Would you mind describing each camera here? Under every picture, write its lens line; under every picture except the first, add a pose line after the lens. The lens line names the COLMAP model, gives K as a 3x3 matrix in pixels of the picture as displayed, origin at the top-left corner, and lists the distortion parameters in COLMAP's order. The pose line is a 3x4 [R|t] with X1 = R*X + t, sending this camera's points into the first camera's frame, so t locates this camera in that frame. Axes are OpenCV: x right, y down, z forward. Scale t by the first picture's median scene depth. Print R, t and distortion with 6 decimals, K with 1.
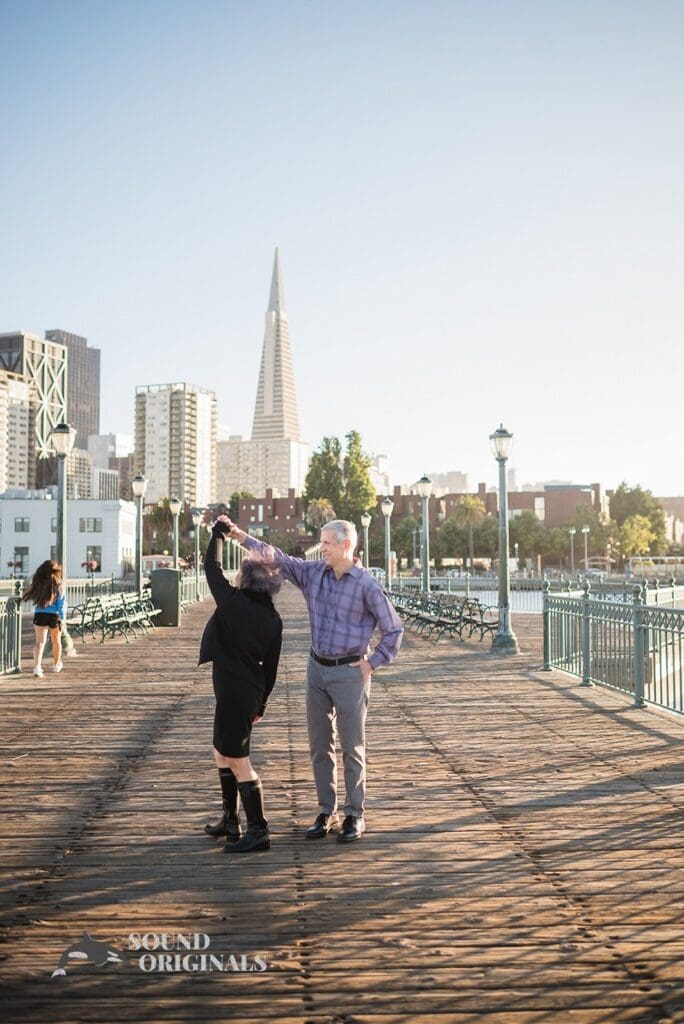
lens RADIAL K [[1030.5, 0, 343.1], [0, 1030.5, 490.5], [0, 0, 1]] dist [0.017975, 0.016180]
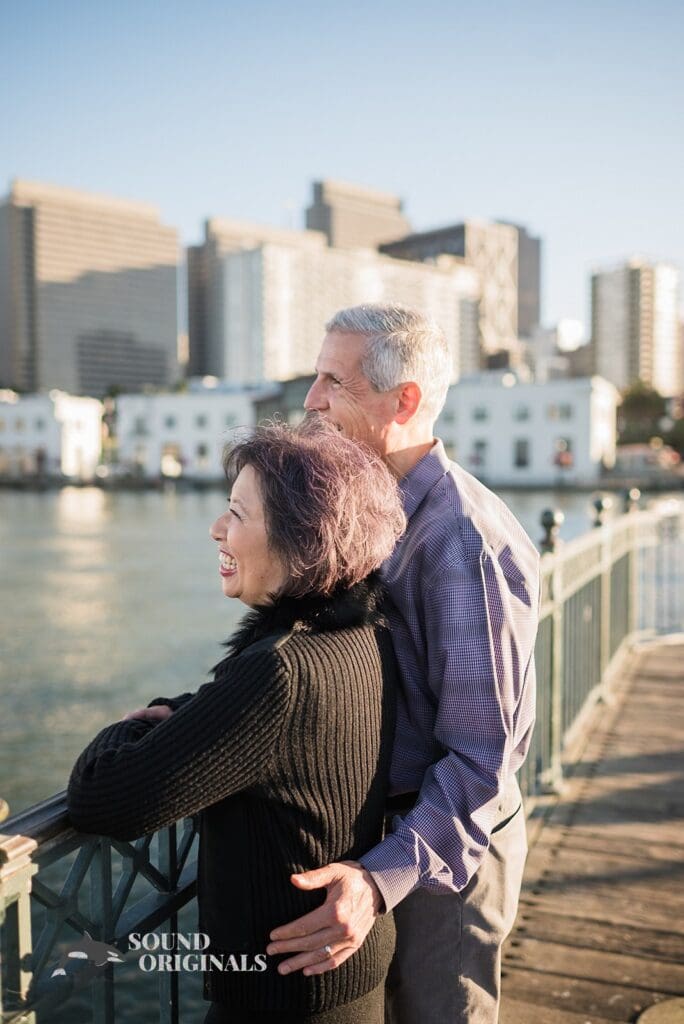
lens RADIAL K [[984.1, 0, 342.0], [0, 984.1, 512.0], [0, 0, 1]] dist [-0.010746, -0.016404]
pose [[0.910944, 0.014016, -0.412291, -0.079475], [0.037582, 0.992447, 0.116775, 0.014375], [0.410814, -0.121870, 0.903537, 0.205099]]
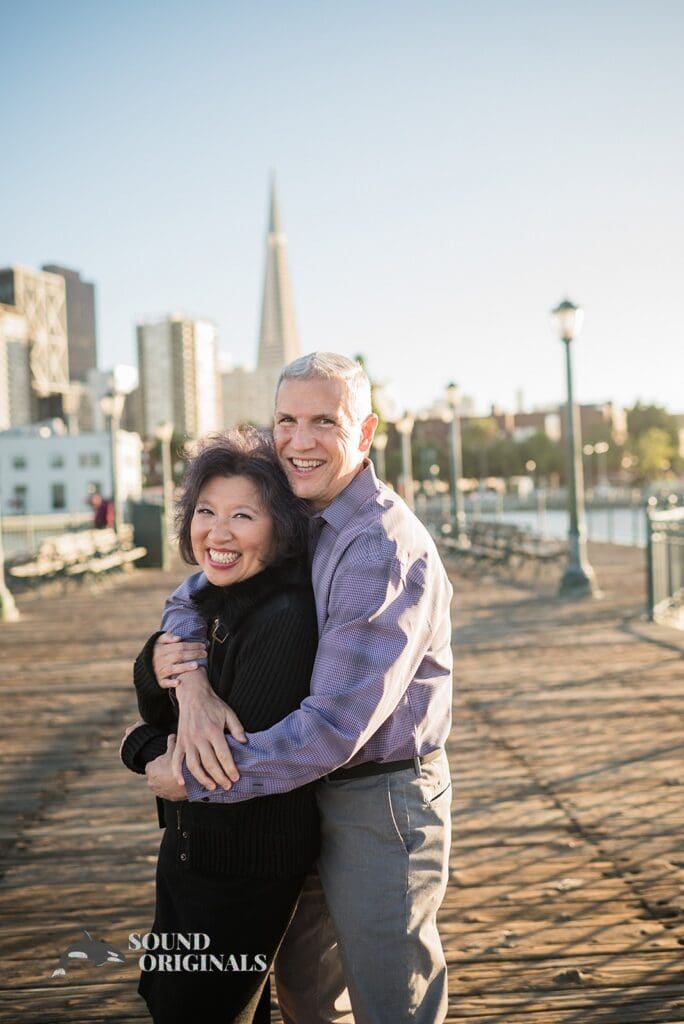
lens RADIAL K [[1030.5, 0, 343.1], [0, 1030.5, 490.5], [0, 0, 1]] dist [0.017975, 0.016180]
pose [[0.999372, -0.034460, -0.008279, -0.001207], [0.034954, 0.996967, 0.069531, 0.003007], [0.005858, -0.069777, 0.997545, 0.034999]]
